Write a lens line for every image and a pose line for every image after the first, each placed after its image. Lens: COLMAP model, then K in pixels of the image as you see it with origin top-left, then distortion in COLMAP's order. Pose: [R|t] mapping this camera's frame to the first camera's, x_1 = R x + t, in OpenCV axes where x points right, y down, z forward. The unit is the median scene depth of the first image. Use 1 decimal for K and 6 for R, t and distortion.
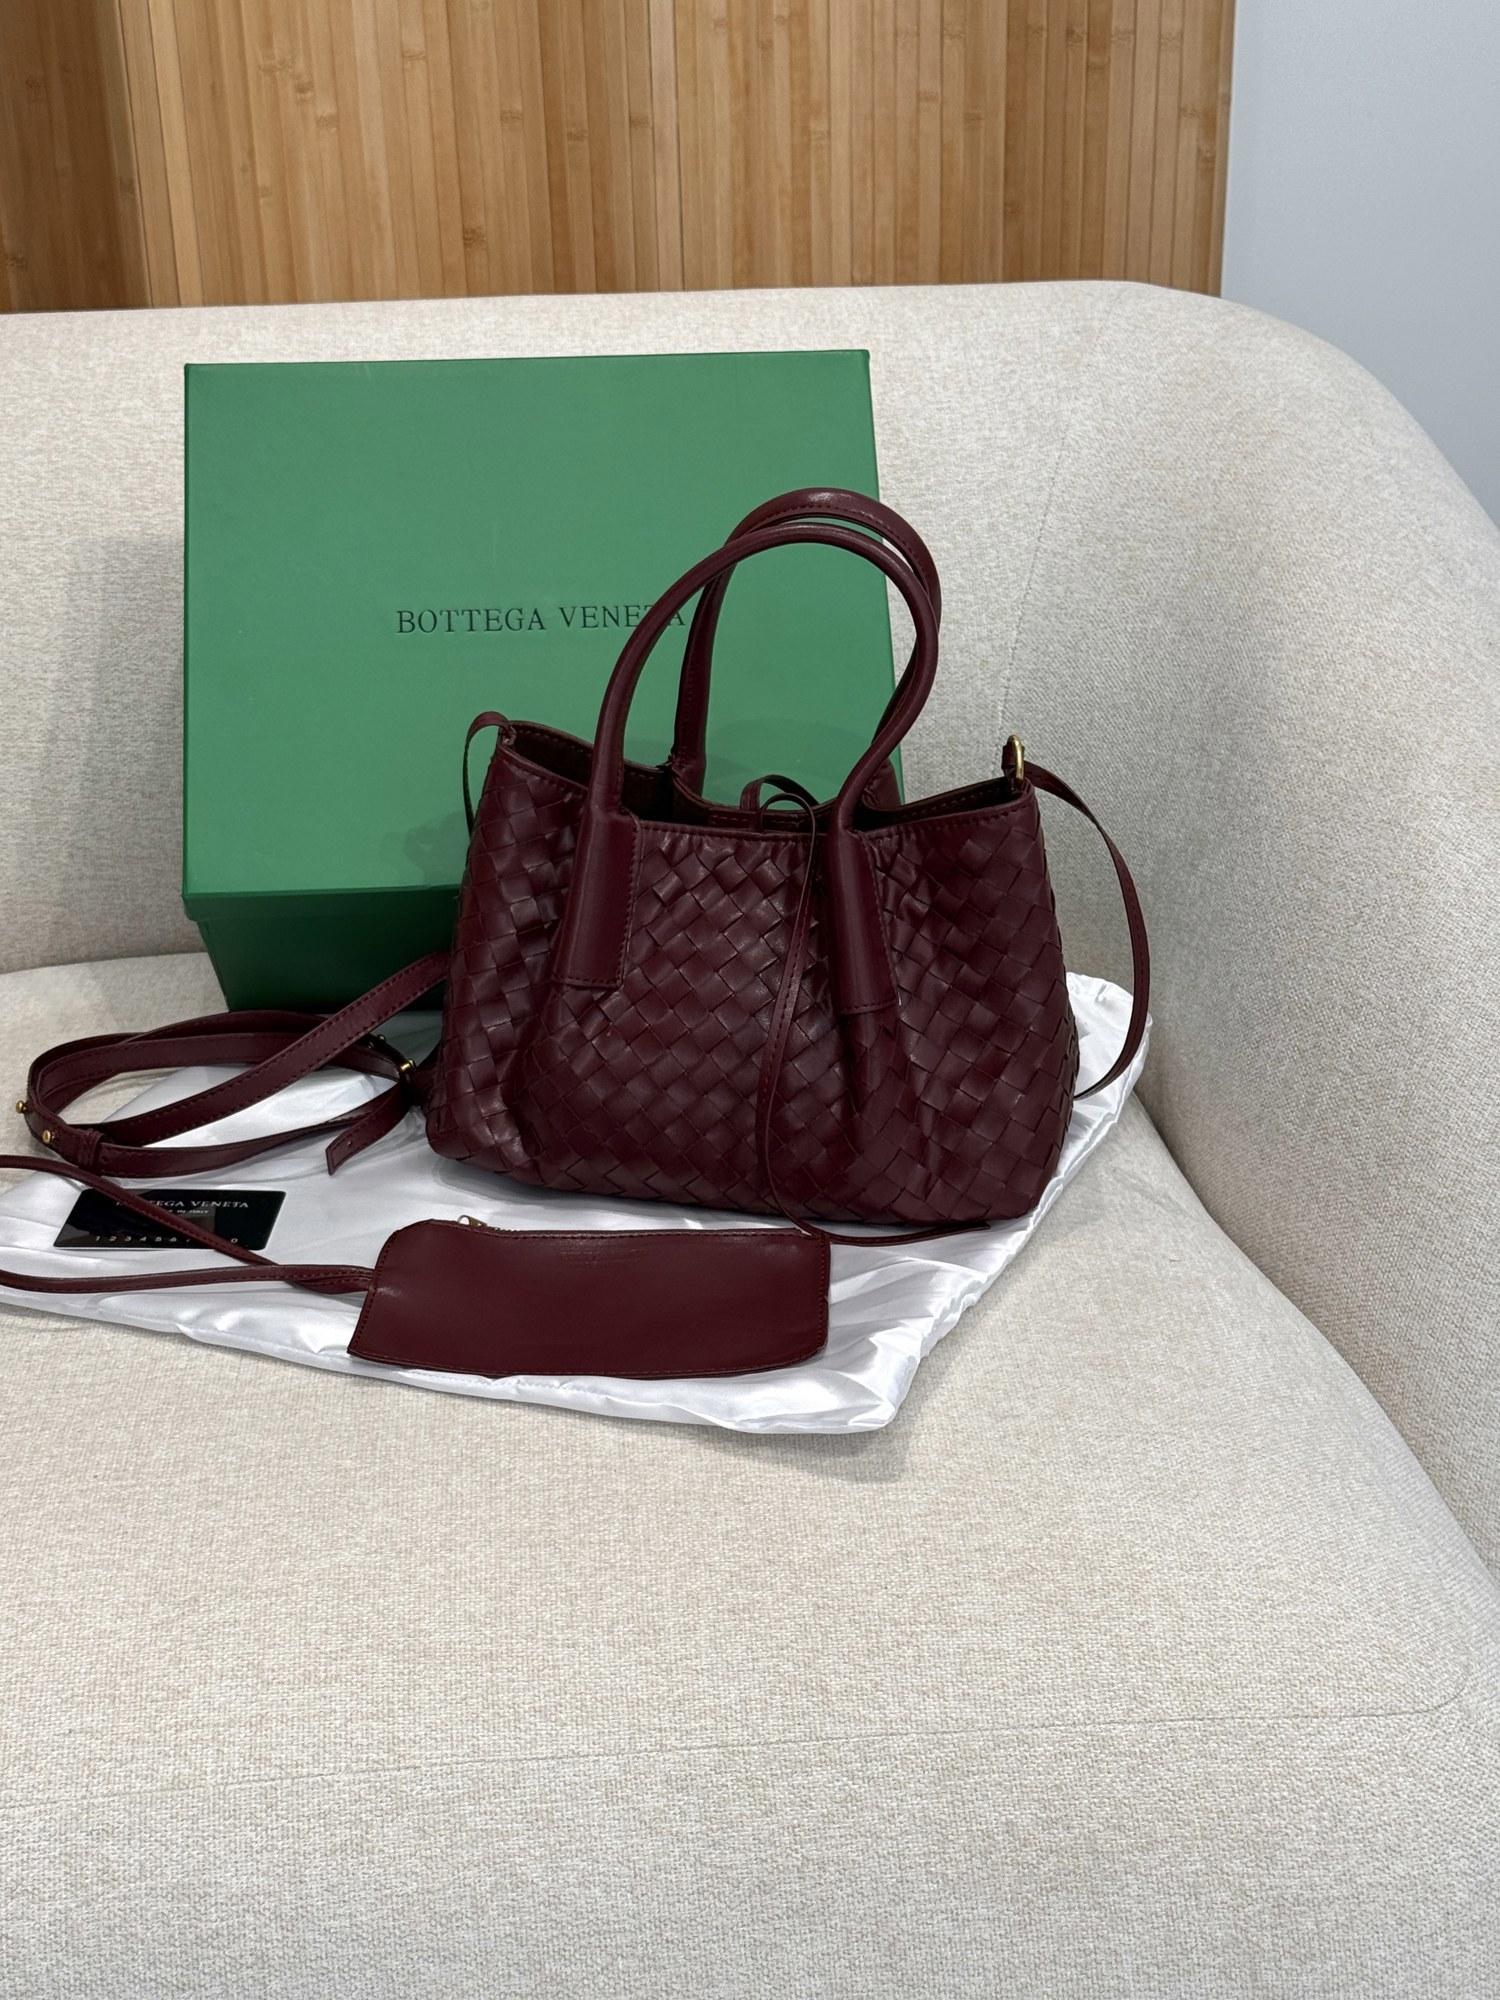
lens RADIAL K [[3023.0, 0, 750.0], [0, 3023.0, 1000.0], [0, 0, 1]] dist [0.211605, -0.495251]
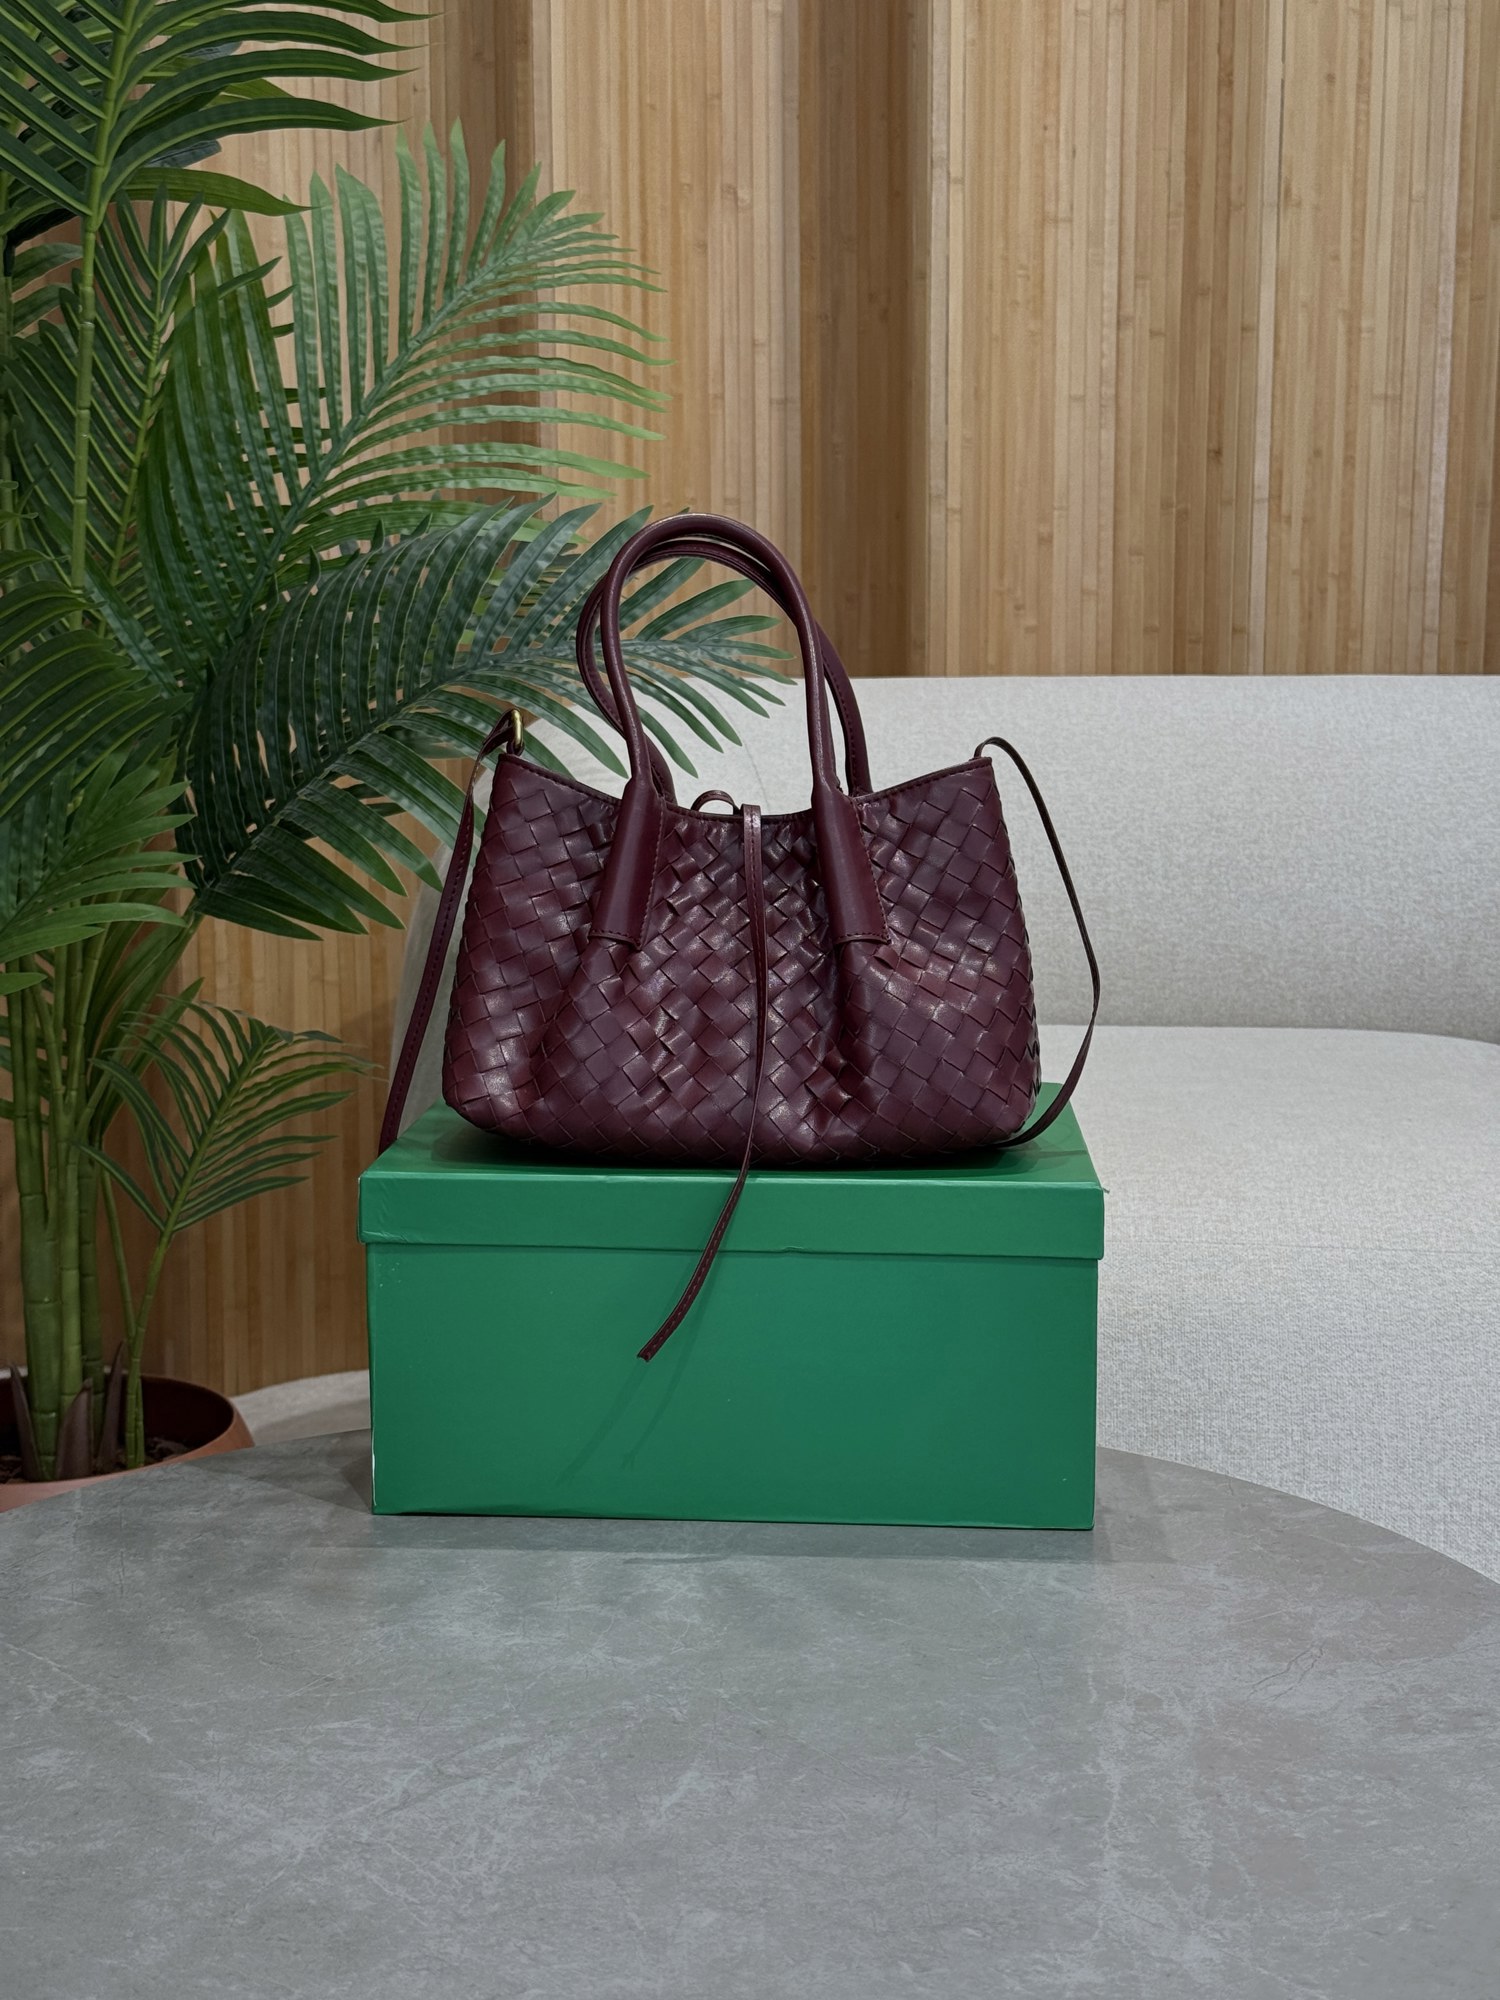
lens RADIAL K [[2927.9, 0, 750.0], [0, 2927.9, 1000.0], [0, 0, 1]] dist [0.221320, -0.531835]
pose [[0.992592, 0.040615, -0.114508, -0.161855], [-0.069984, 0.961542, -0.265591, 0.470440], [0.099317, 0.271637, 0.957261, -0.599411]]
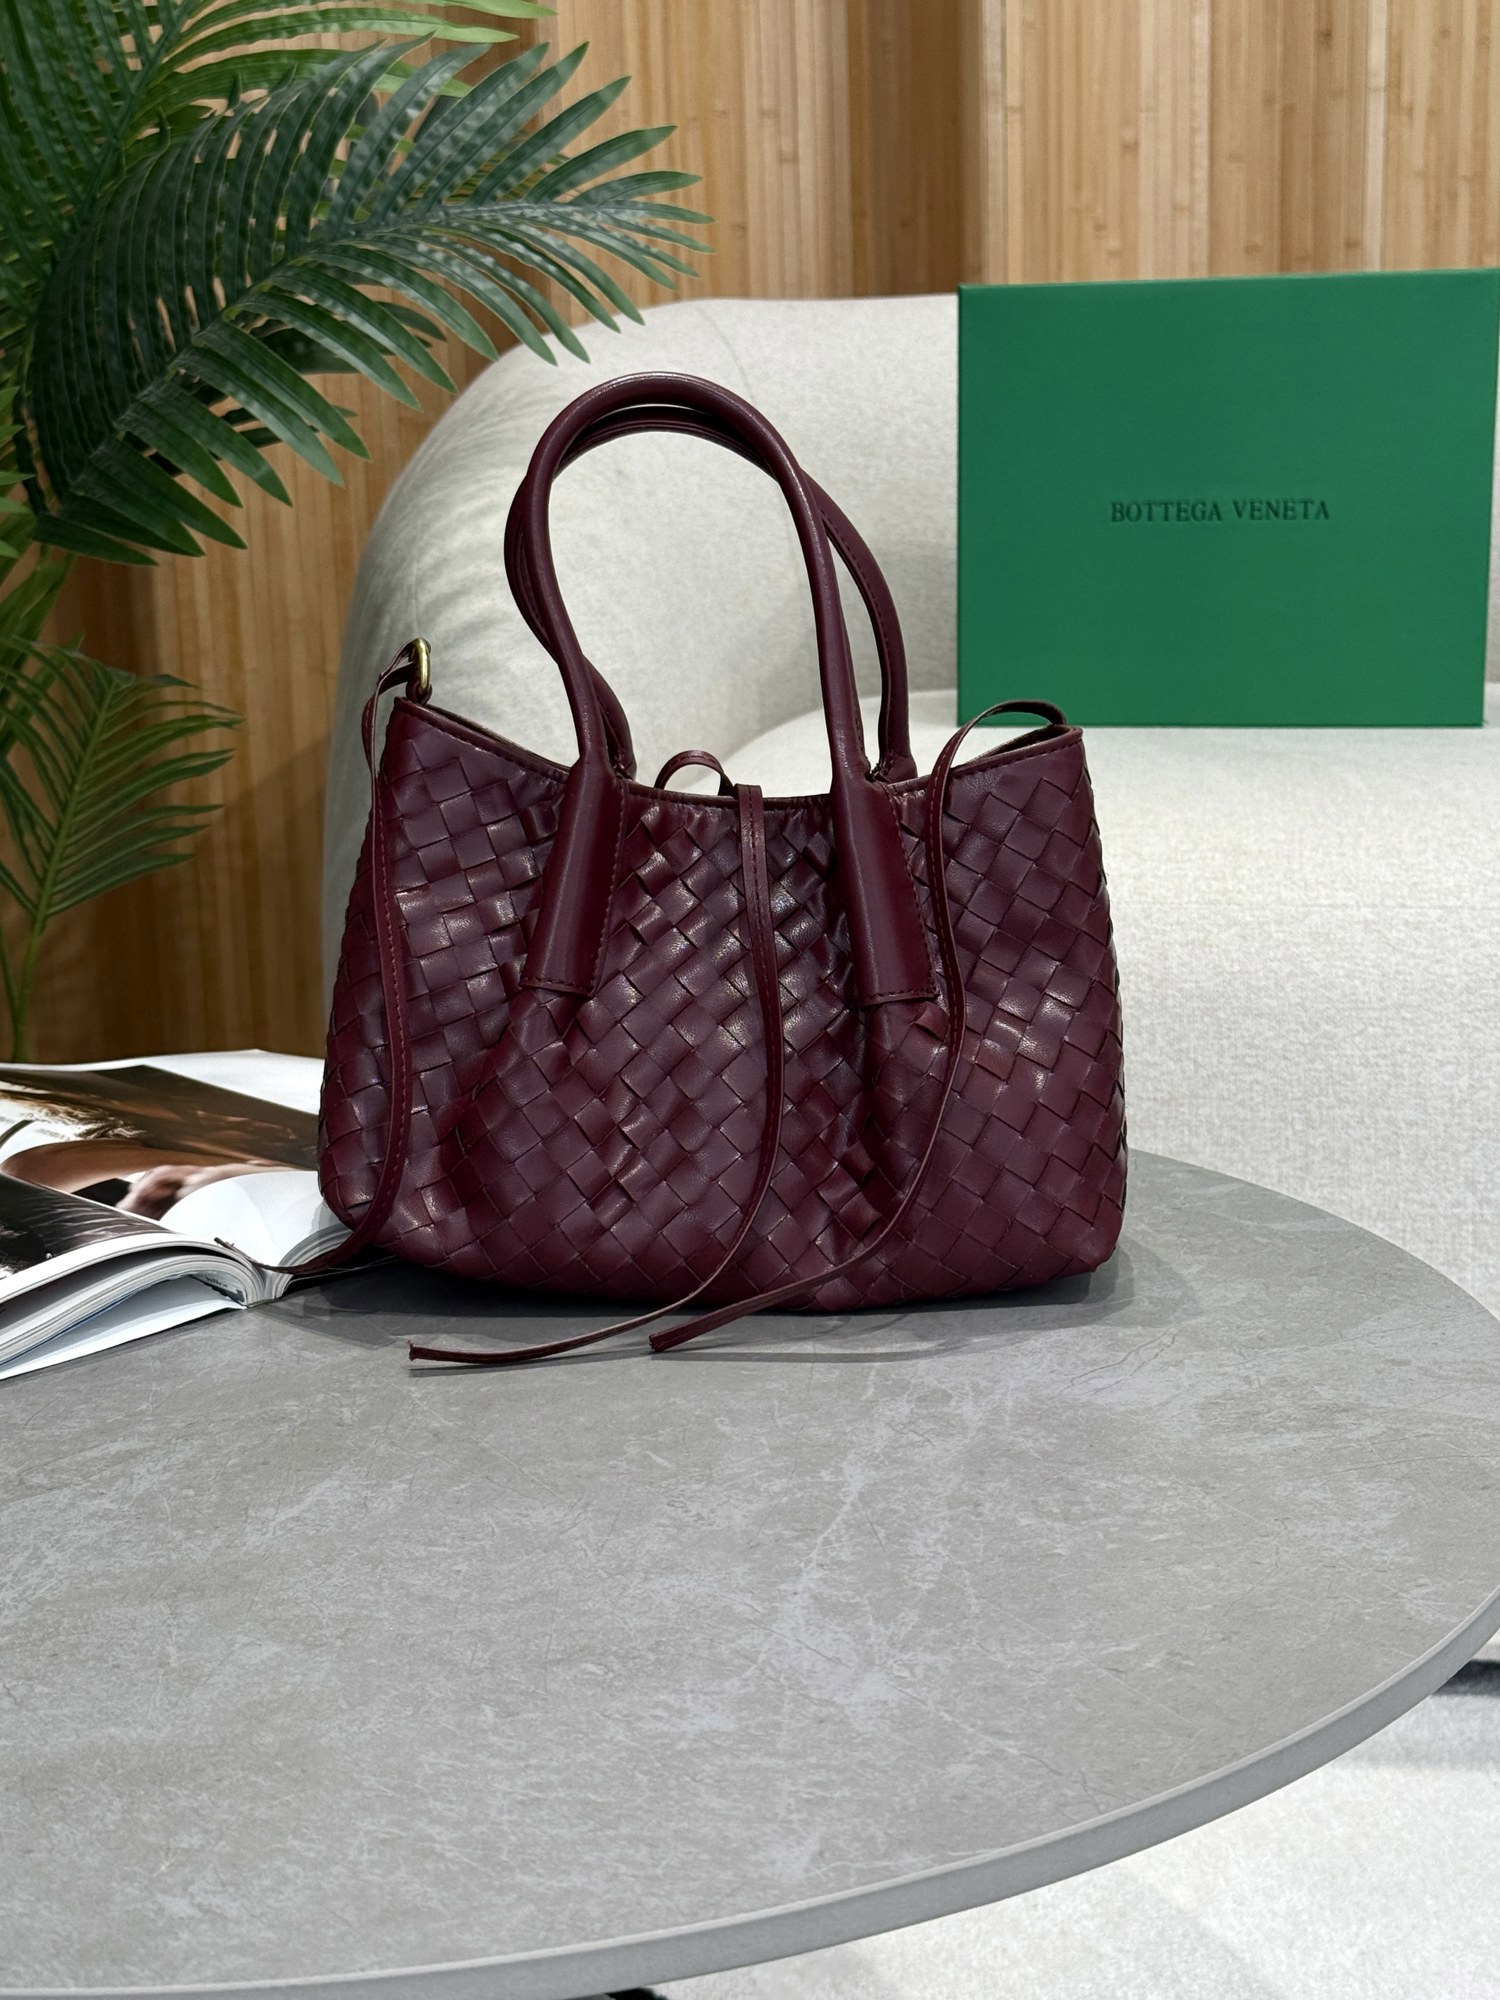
lens RADIAL K [[3023.0, 0, 750.0], [0, 3023.0, 1000.0], [0, 0, 1]] dist [0.211605, -0.495251]
pose [[0.981563, 0.038072, -0.187310, -0.048869], [-0.073250, 0.980072, -0.184643, 0.472629], [0.176548, 0.194959, 0.964791, -0.417271]]
